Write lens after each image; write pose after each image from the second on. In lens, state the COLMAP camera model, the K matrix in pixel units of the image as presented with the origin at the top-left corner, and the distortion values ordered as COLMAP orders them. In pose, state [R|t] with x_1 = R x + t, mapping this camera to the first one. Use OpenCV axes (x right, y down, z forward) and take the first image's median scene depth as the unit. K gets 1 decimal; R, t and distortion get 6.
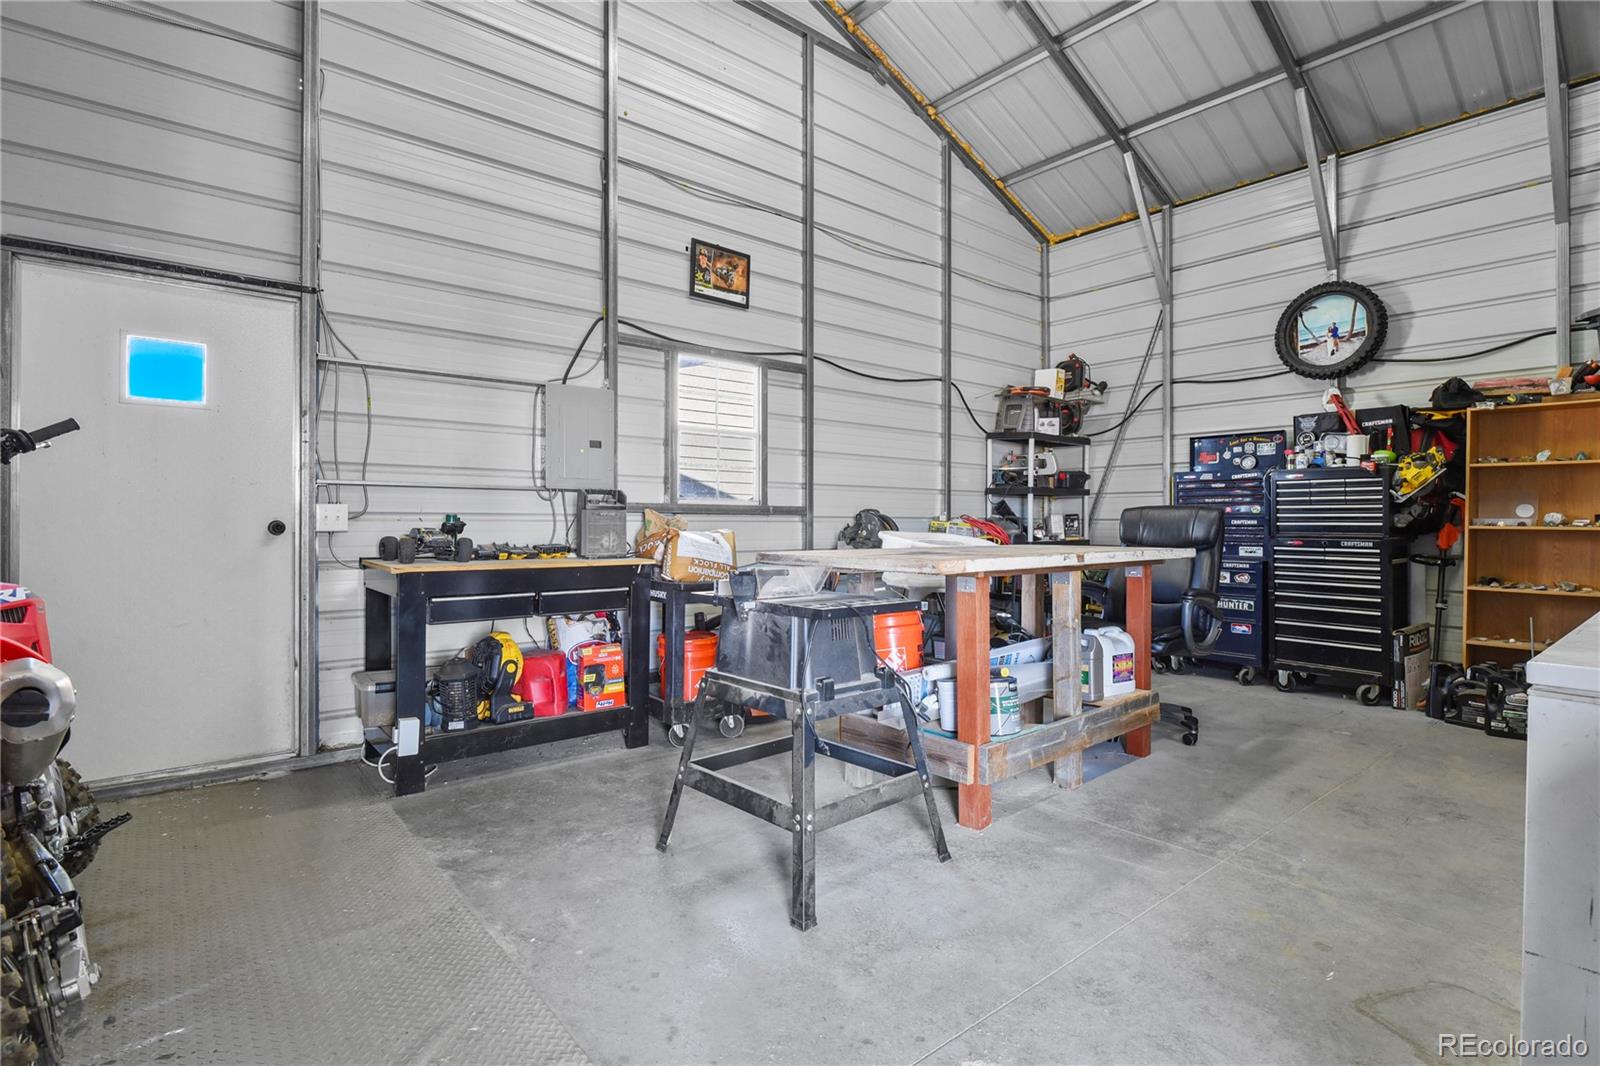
lens RADIAL K [[783.5, 0, 809.0], [0, 783.5, 528.7], [0, 0, 1]] dist [-0.001672, -0.000343]
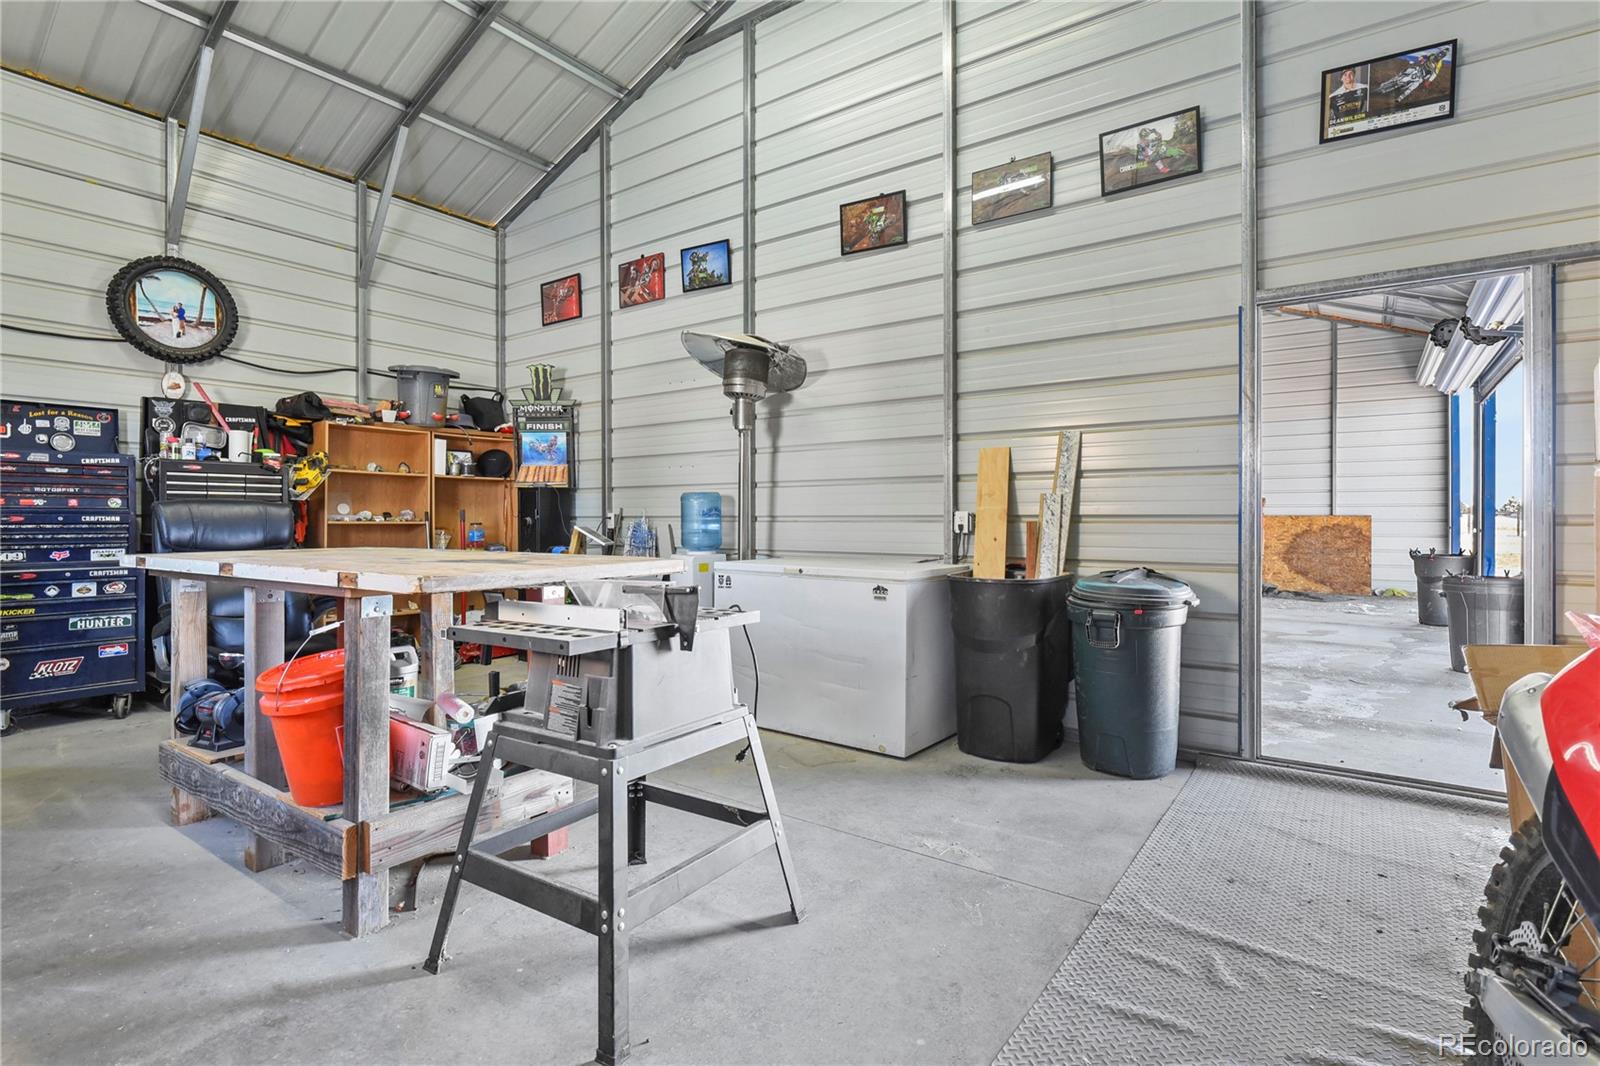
lens RADIAL K [[783.5, 0, 808.7], [0, 783.5, 521.6], [0, 0, 1]] dist [-0.001672, -0.000343]
pose [[-0.245220, -0.007323, 0.969440, -0.407199], [0.008134, 0.999921, 0.009611, -0.007263], [-0.969433, 0.010242, -0.245141, 0.502695]]
